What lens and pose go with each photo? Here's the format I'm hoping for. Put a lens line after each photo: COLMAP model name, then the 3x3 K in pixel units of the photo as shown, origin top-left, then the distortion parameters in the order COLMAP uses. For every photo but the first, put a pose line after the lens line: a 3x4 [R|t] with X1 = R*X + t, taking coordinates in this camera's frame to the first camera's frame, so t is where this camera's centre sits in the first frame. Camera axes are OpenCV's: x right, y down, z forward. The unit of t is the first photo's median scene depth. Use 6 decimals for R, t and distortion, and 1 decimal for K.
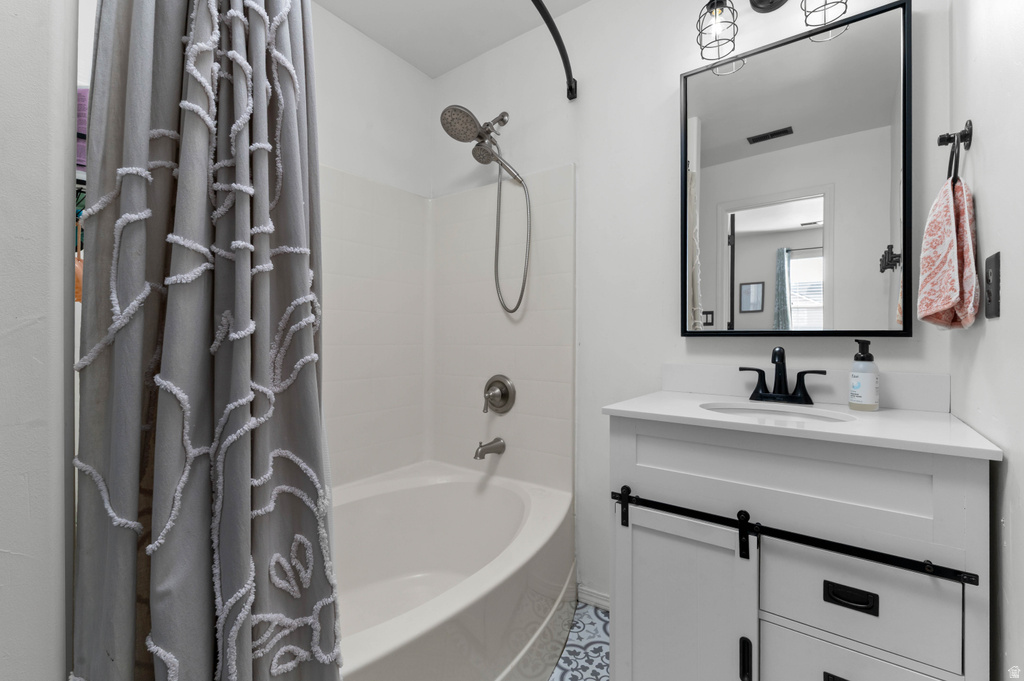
lens RADIAL K [[443.1, 0, 516.6], [0, 443.1, 331.3], [0, 0, 1]] dist [0.001980, -0.001504]
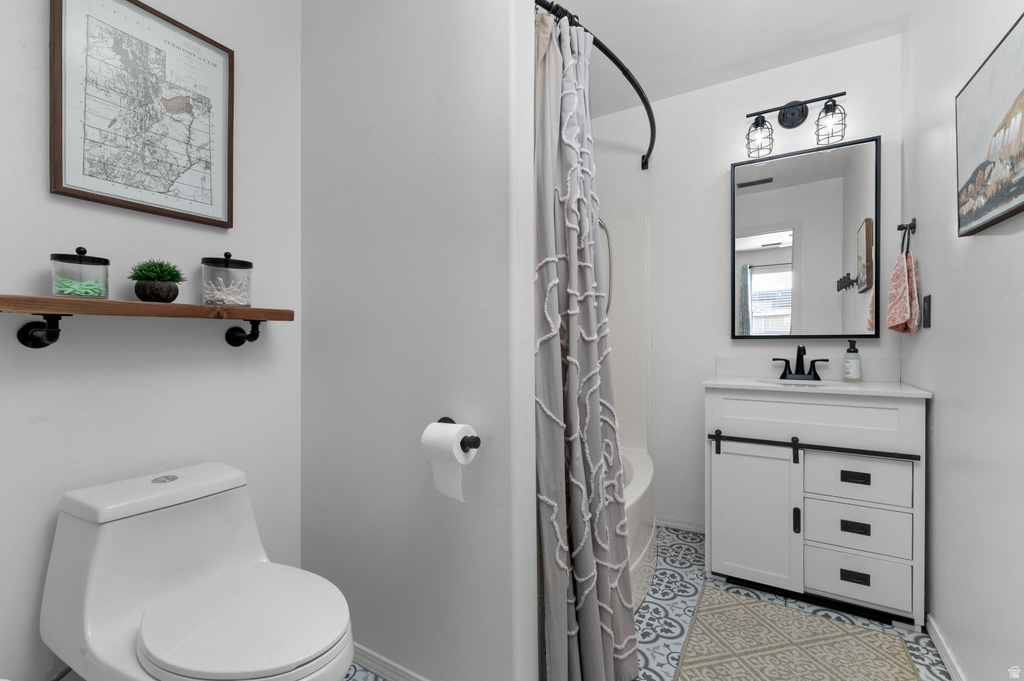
lens RADIAL K [[443.1, 0, 506.9], [0, 443.1, 343.0], [0, 0, 1]] dist [0.001980, -0.001504]
pose [[0.996150, -0.005638, 0.087481, -0.793972], [0.004540, 0.999908, 0.012752, 0.003005], [-0.087545, -0.012305, 0.996085, -0.662326]]
